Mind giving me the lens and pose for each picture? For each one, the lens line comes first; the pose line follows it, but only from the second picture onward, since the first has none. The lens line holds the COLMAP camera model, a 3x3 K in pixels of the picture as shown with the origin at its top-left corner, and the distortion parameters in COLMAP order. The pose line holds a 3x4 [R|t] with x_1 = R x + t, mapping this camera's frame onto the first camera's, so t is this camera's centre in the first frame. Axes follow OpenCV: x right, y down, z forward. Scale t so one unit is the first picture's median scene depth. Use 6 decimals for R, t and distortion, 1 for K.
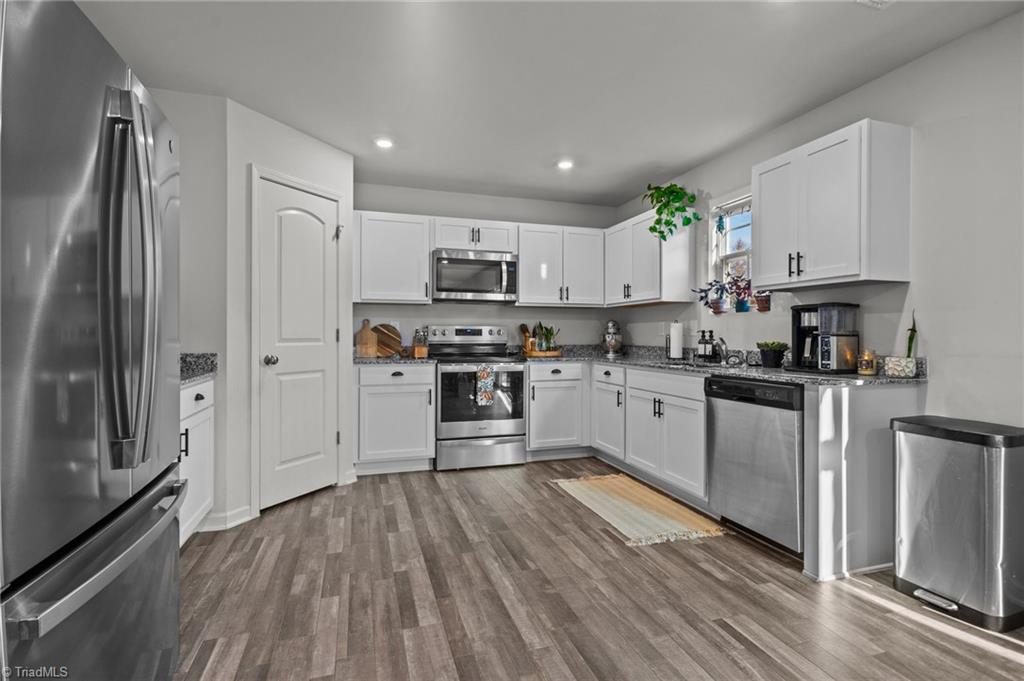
lens RADIAL K [[472.9, 0, 509.6], [0, 472.9, 336.6], [0, 0, 1]] dist [0.005491, 0.003036]
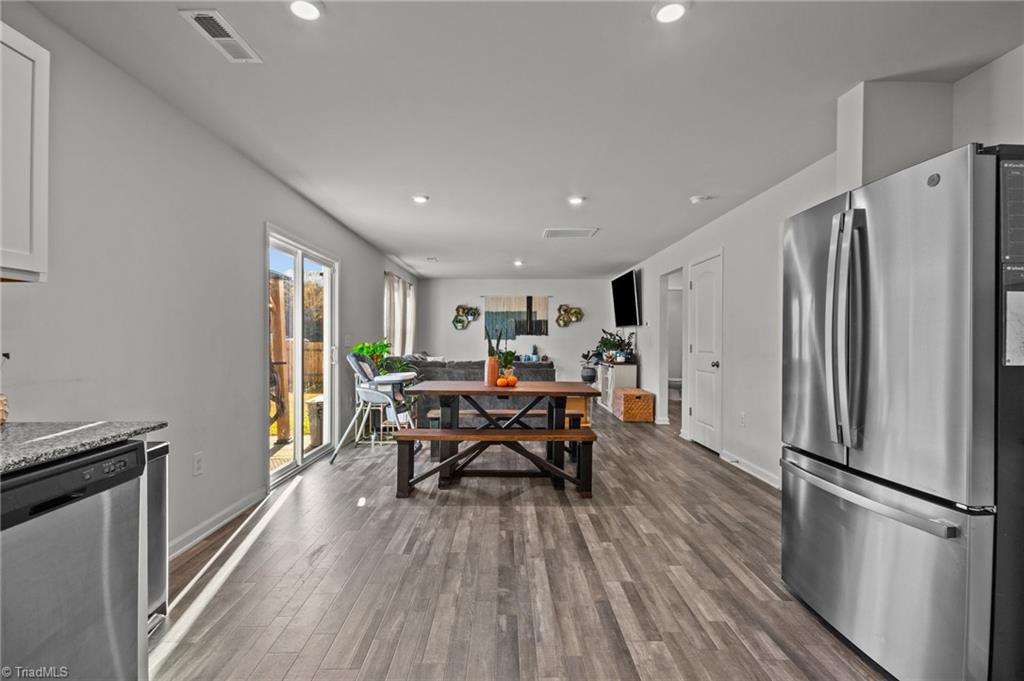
lens RADIAL K [[472.9, 0, 501.6], [0, 472.9, 338.9], [0, 0, 1]] dist [0.005491, 0.003036]
pose [[-0.949899, -0.003739, 0.312535, -0.209974], [-0.001478, 0.999971, 0.007472, -0.045671], [-0.312554, 0.006636, -0.949877, 1.709314]]
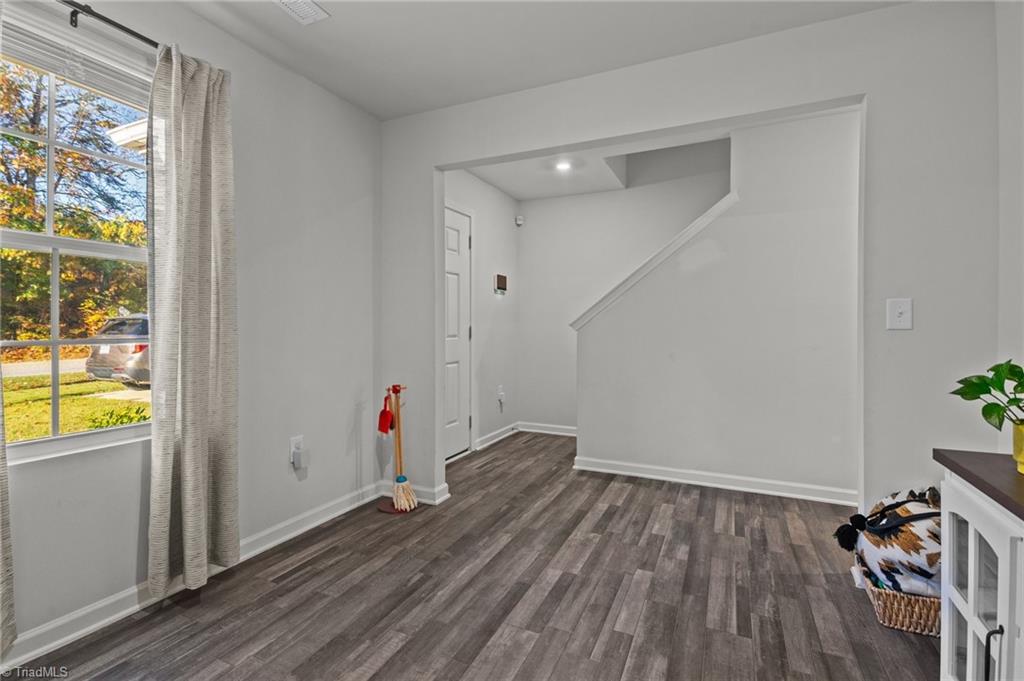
lens RADIAL K [[472.9, 0, 508.4], [0, 472.9, 333.3], [0, 0, 1]] dist [0.005491, 0.003036]
pose [[-0.730732, -0.009771, 0.682594, -0.627076], [0.000628, 0.999888, 0.014985, -0.005415], [-0.682664, 0.011378, -0.730644, 1.454184]]
